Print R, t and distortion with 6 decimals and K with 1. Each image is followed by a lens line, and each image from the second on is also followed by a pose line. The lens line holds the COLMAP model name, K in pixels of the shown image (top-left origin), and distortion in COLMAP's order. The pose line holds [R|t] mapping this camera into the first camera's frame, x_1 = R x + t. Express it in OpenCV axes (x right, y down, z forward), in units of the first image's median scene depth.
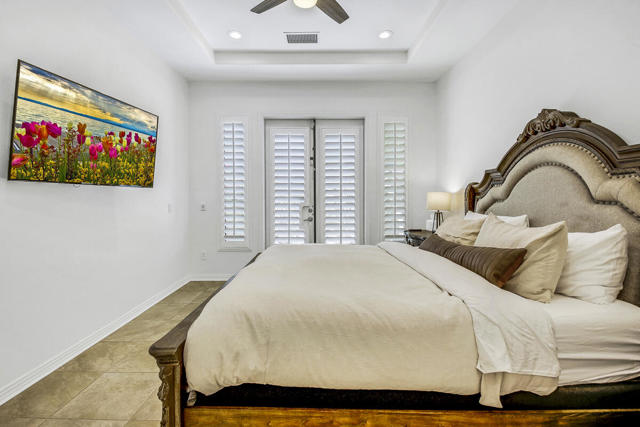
lens RADIAL K [[308.6, 0, 322.9], [0, 308.6, 211.6], [0, 0, 1]] dist [0.019696, -0.000566]
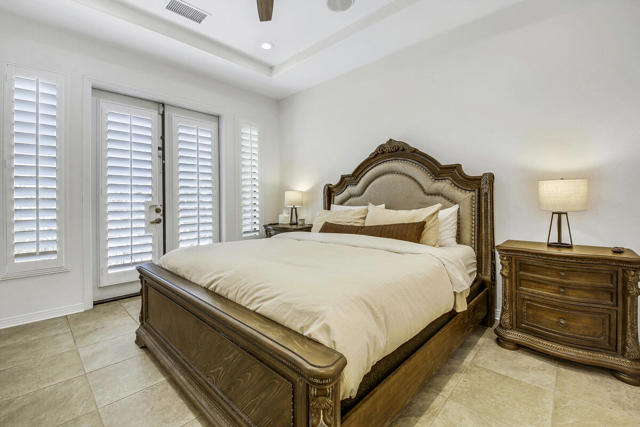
lens RADIAL K [[271.2, 0, 343.4], [0, 271.2, 208.5], [0, 0, 1]] dist [-0.012150, -0.002098]
pose [[0.646229, -0.028024, 0.762629, -0.369543], [0.042588, 0.999093, 0.000626, 0.016706], [-0.761954, 0.032074, 0.646836, 0.189910]]
